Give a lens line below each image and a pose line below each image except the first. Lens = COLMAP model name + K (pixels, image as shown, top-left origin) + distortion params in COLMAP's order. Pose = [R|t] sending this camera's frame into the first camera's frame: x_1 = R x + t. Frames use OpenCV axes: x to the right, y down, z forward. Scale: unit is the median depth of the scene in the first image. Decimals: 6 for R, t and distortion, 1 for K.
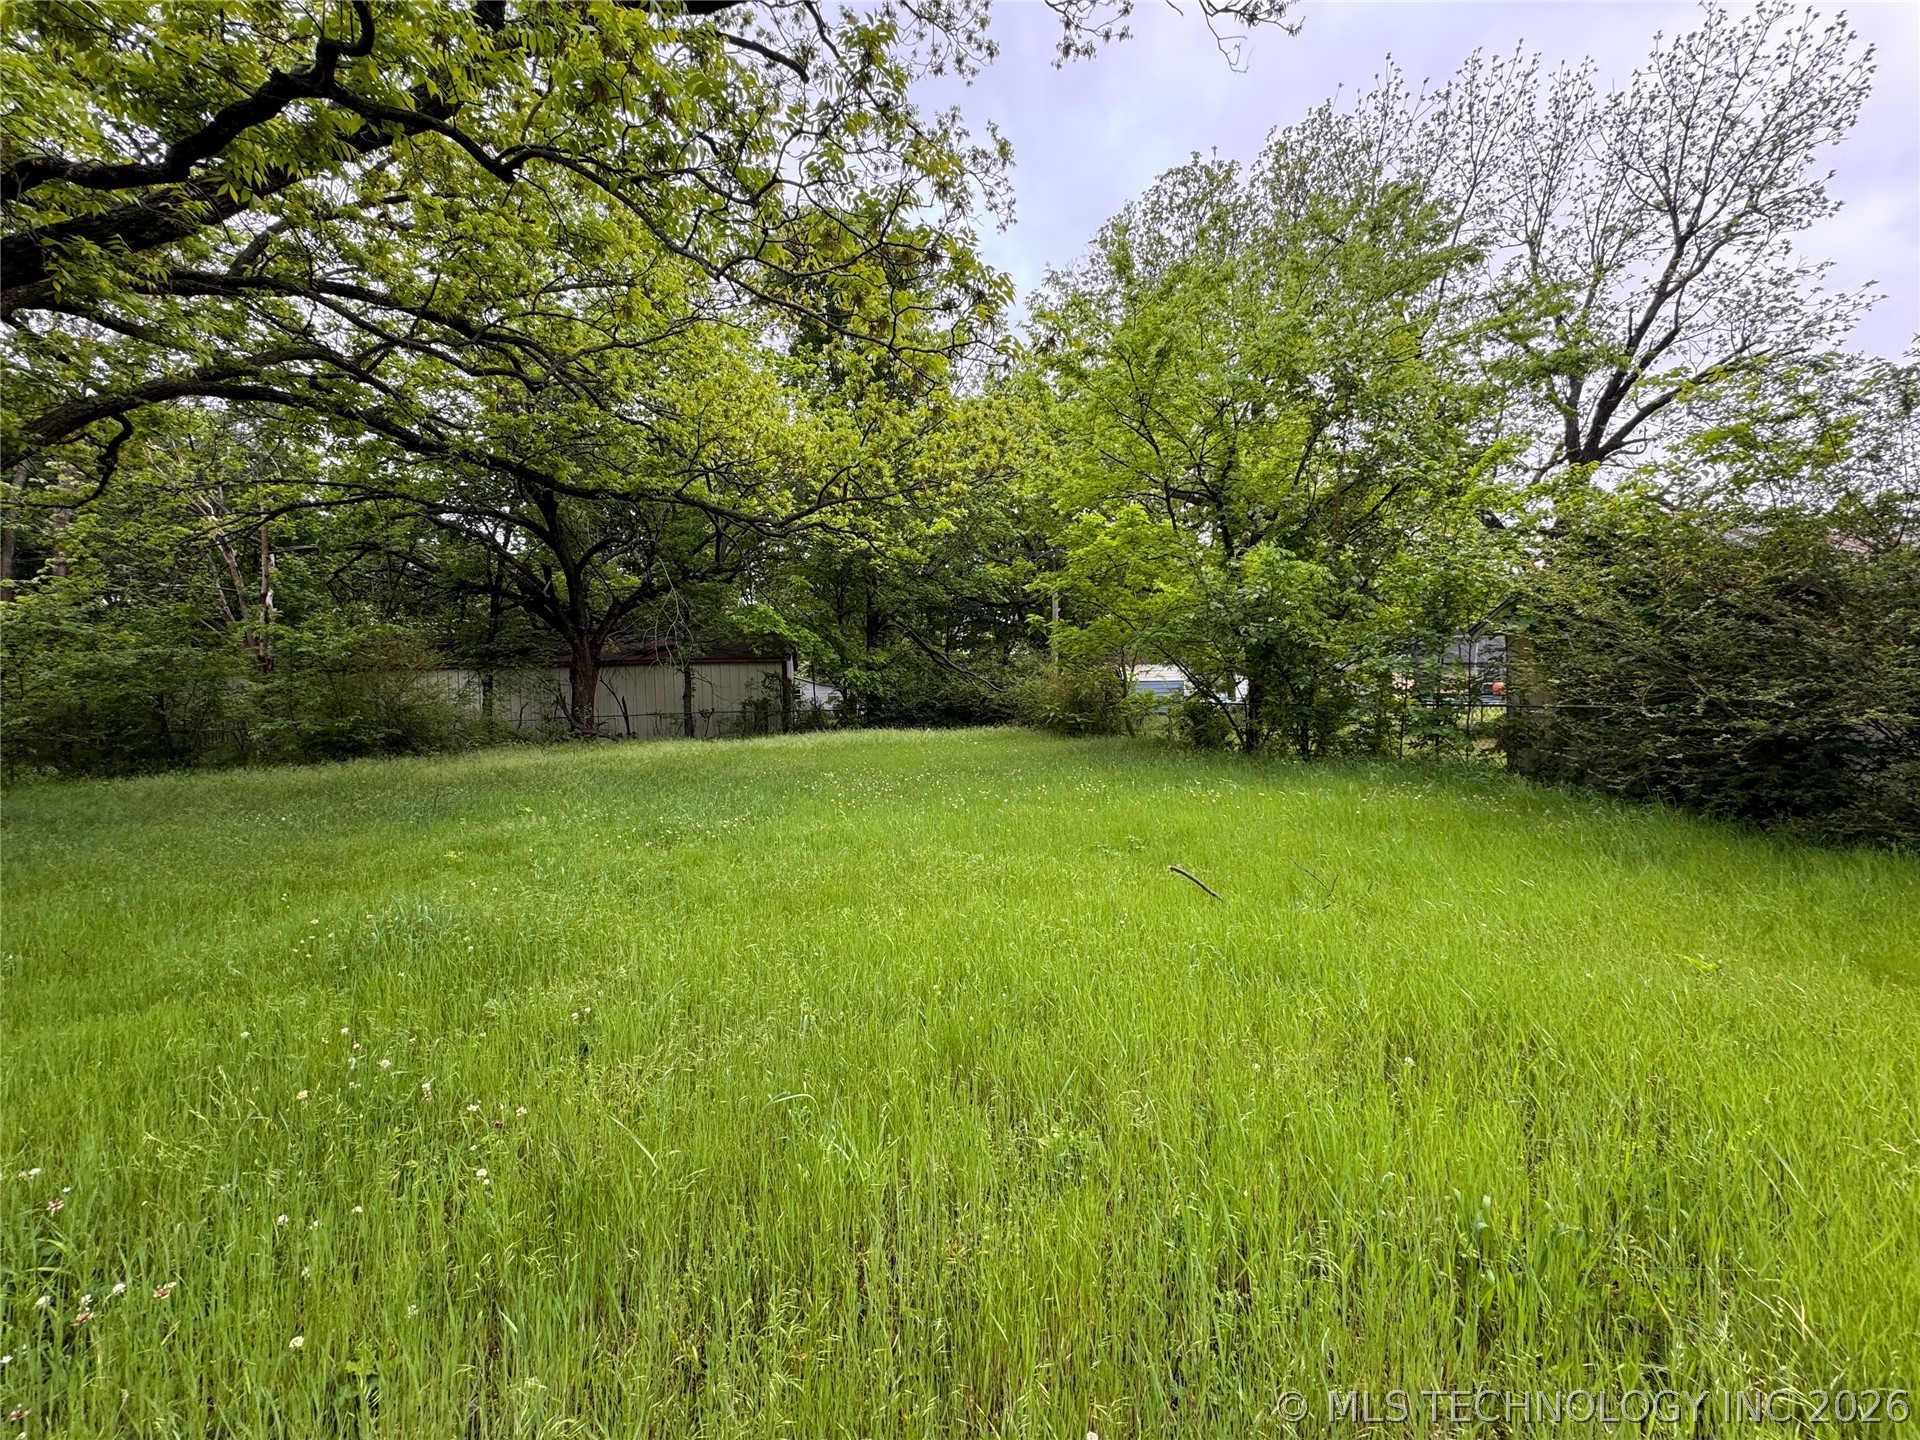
lens RADIAL K [[766.3, 0, 957.7], [0, 766.3, 718.2], [0, 0, 1]] dist [0.000177, 0.000349]
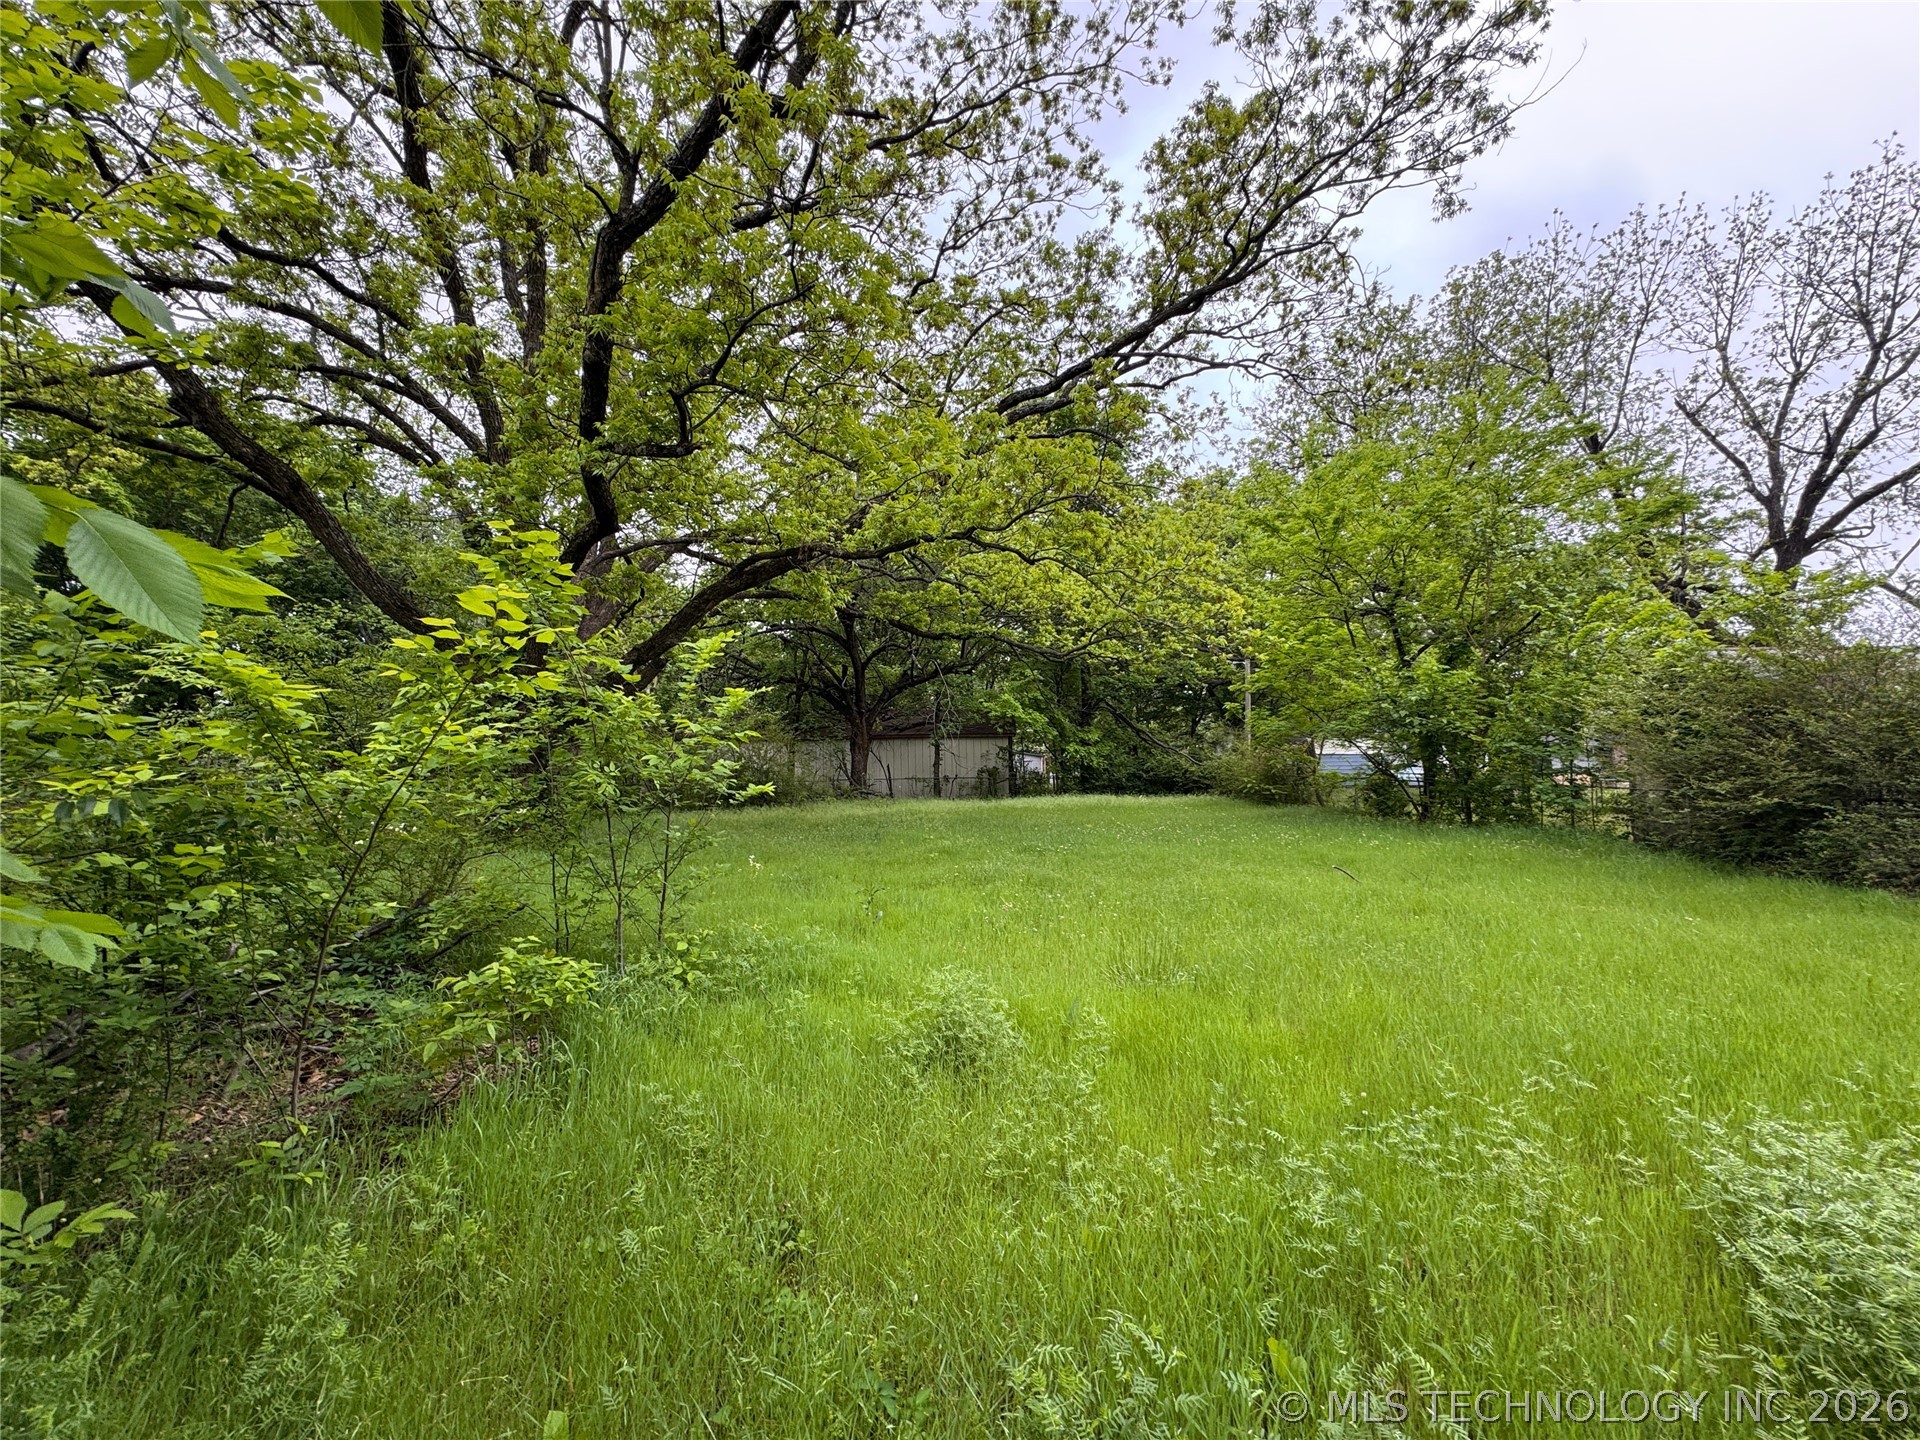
lens RADIAL K [[766.3, 0, 957.7], [0, 766.3, 718.2], [0, 0, 1]] dist [0.000177, 0.000349]
pose [[0.974579, 0.001004, -0.224043, -0.046895], [-0.019978, 0.996396, -0.082439, -0.002196], [0.223153, 0.084819, 0.971086, -0.243668]]
